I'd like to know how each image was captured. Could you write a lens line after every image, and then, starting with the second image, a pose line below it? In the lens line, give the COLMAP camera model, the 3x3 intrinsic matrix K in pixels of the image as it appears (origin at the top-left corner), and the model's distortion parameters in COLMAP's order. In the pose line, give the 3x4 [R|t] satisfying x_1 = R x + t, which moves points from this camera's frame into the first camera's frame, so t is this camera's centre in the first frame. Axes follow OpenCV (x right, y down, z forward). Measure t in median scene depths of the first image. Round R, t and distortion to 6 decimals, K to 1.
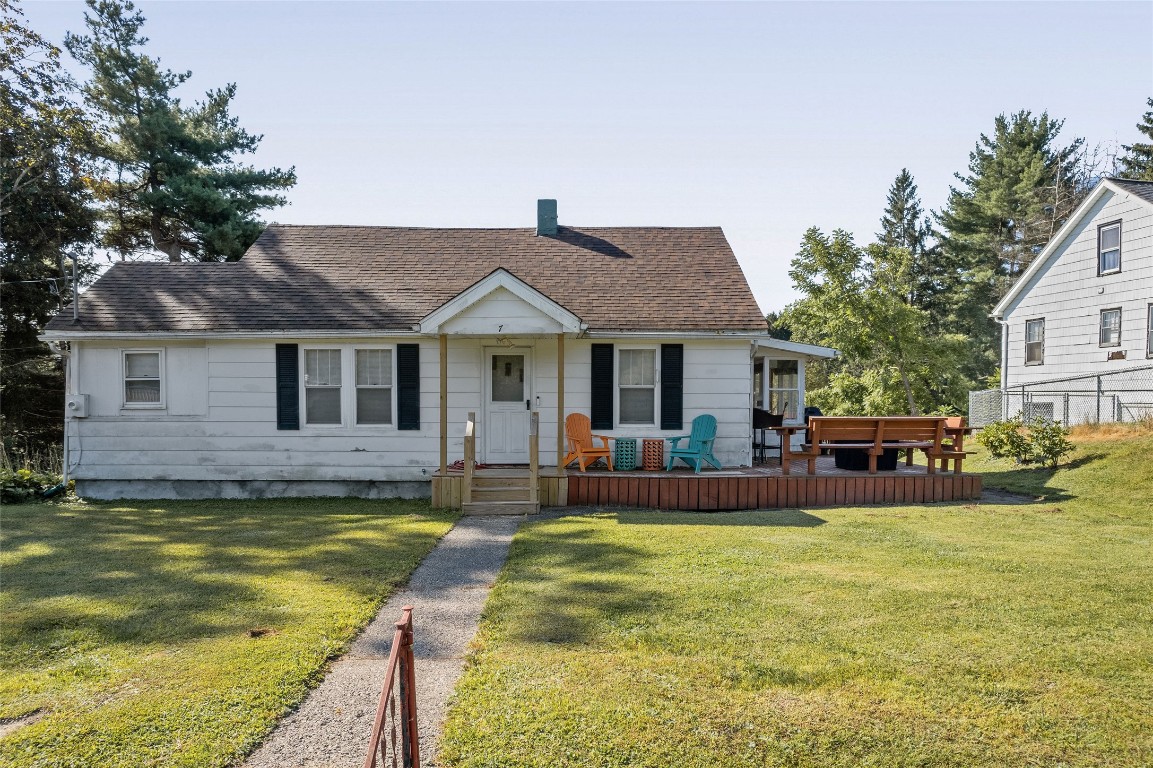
lens RADIAL K [[866.8, 0, 576.5], [0, 866.8, 384.0], [0, 0, 1]] dist [-0.097260, 0.090529]
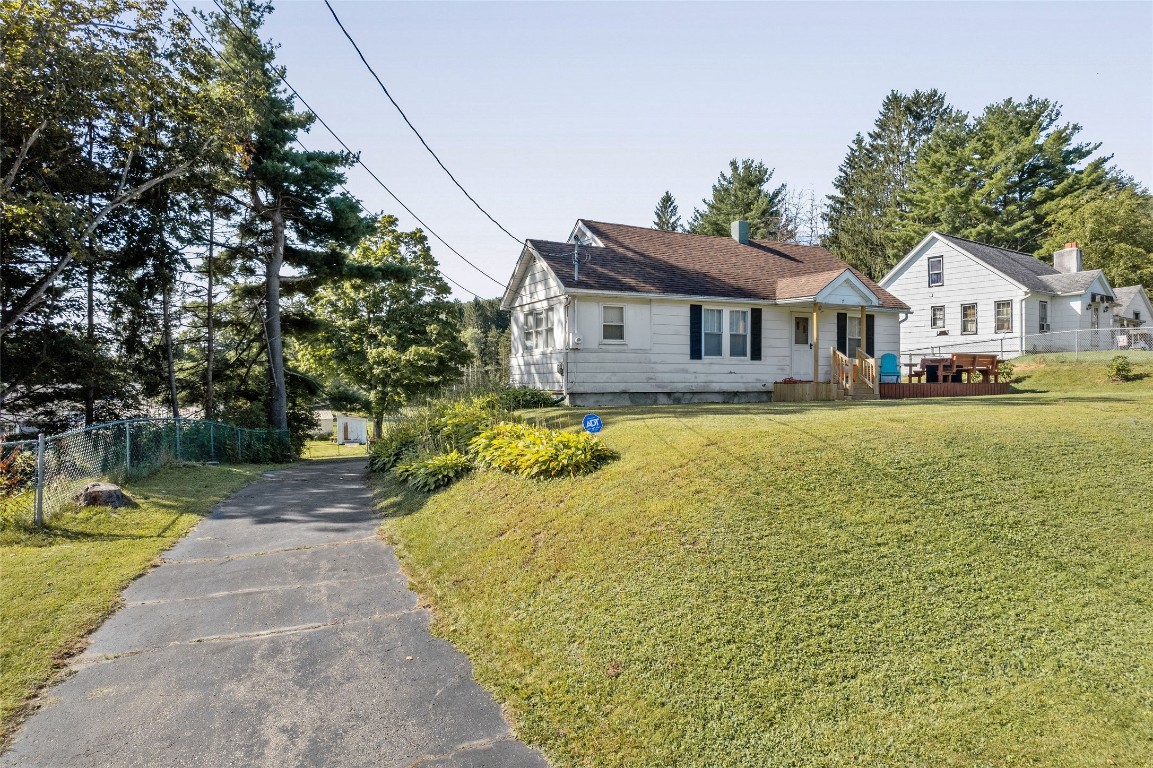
lens RADIAL K [[866.8, 0, 576.5], [0, 866.8, 384.0], [0, 0, 1]] dist [-0.097260, 0.090529]
pose [[0.877644, -0.000524, 0.479313, -1.281221], [-0.006377, 0.999898, 0.012770, 0.079093], [-0.479271, -0.014264, 0.877551, -0.281818]]
